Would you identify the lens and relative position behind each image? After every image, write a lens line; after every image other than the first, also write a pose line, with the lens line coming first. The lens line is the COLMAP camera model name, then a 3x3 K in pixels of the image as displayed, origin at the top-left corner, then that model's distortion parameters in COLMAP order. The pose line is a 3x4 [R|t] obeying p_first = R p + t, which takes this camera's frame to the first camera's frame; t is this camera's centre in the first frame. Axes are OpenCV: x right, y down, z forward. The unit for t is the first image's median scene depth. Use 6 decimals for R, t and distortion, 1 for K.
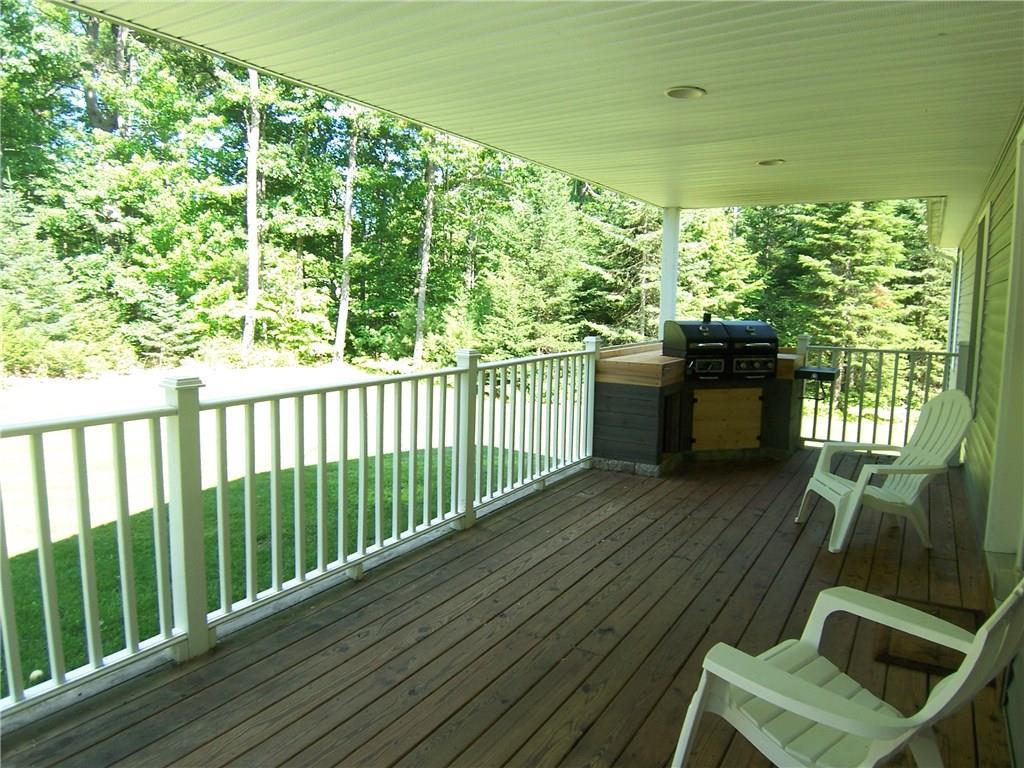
lens RADIAL K [[689.9, 0, 516.4], [0, 689.9, 383.0], [0, 0, 1]] dist [-0.029674, -0.004140]
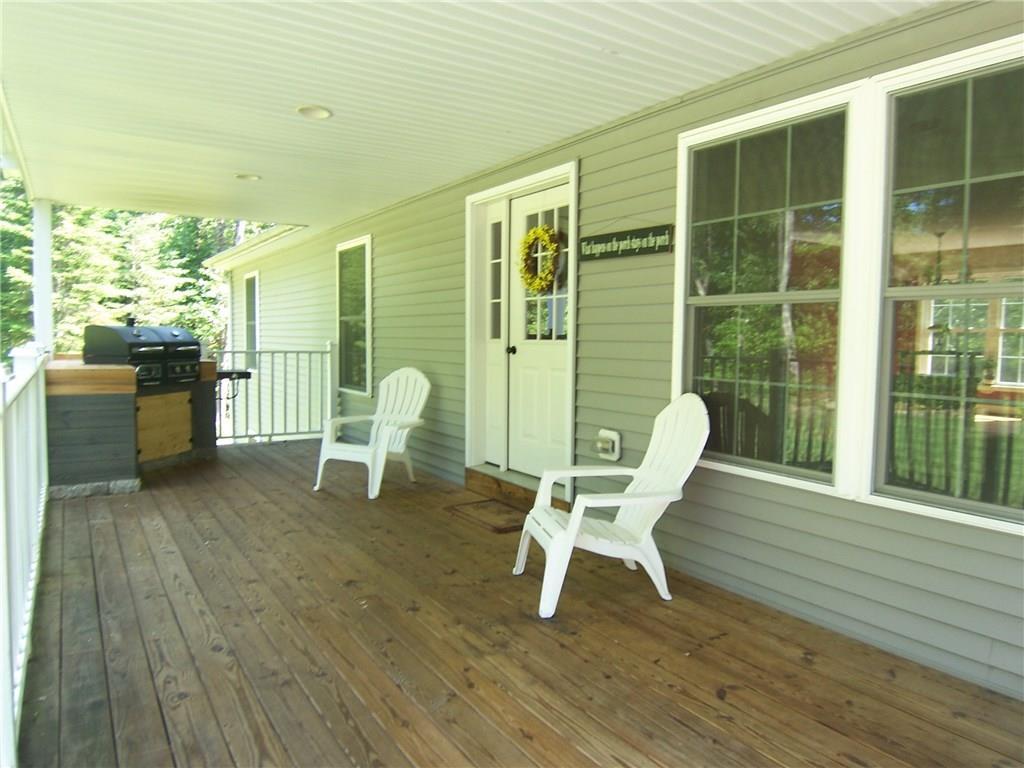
lens RADIAL K [[689.9, 0, 517.3], [0, 689.9, 384.4], [0, 0, 1]] dist [-0.029674, -0.004140]
pose [[0.445461, -0.074775, 0.892173, -0.367881], [0.103772, 0.994102, 0.031505, 0.017642], [-0.889267, 0.078549, 0.450594, 0.120783]]
